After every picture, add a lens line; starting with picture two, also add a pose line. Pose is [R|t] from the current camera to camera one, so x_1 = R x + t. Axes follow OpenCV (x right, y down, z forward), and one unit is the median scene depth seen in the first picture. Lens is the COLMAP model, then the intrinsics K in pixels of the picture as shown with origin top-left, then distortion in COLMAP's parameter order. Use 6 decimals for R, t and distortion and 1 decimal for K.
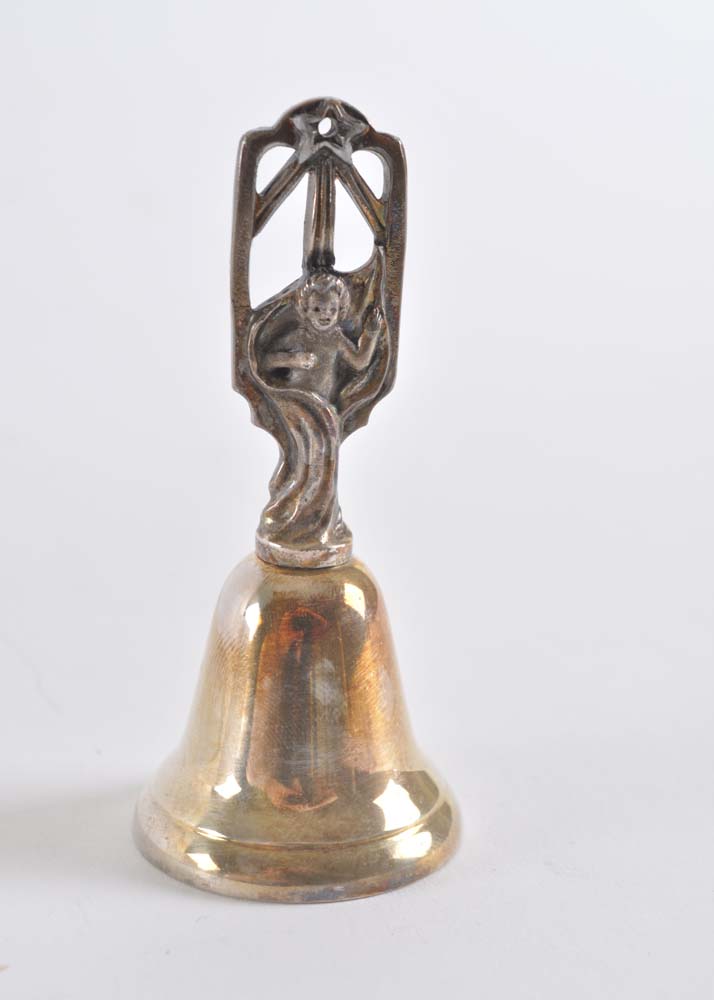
lens RADIAL K [[2318.2, 0, 360.1], [0, 2318.2, 497.4], [0, 0, 1]] dist [0.032941, 0.000000]
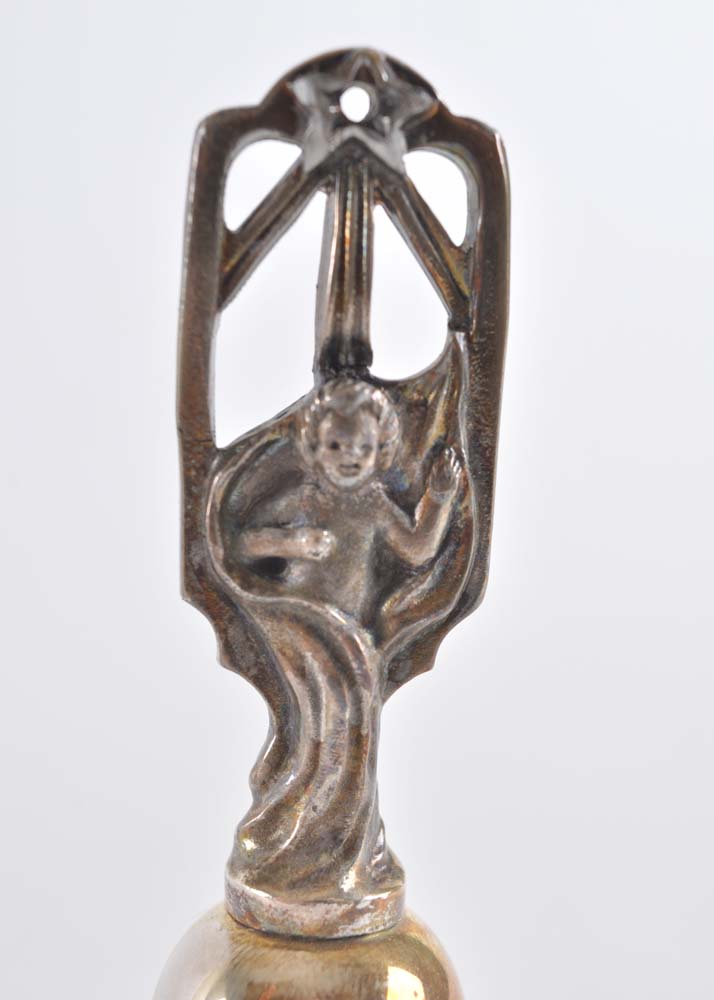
lens RADIAL K [[2318.2, 0, 358.6], [0, 2318.2, 507.8], [0, 0, 1]] dist [0.032941, 0.000000]
pose [[0.997442, 0.013152, -0.070266, 0.023645], [-0.021183, 0.993162, -0.114806, -0.006585], [0.068275, 0.116000, 0.990900, 0.473090]]
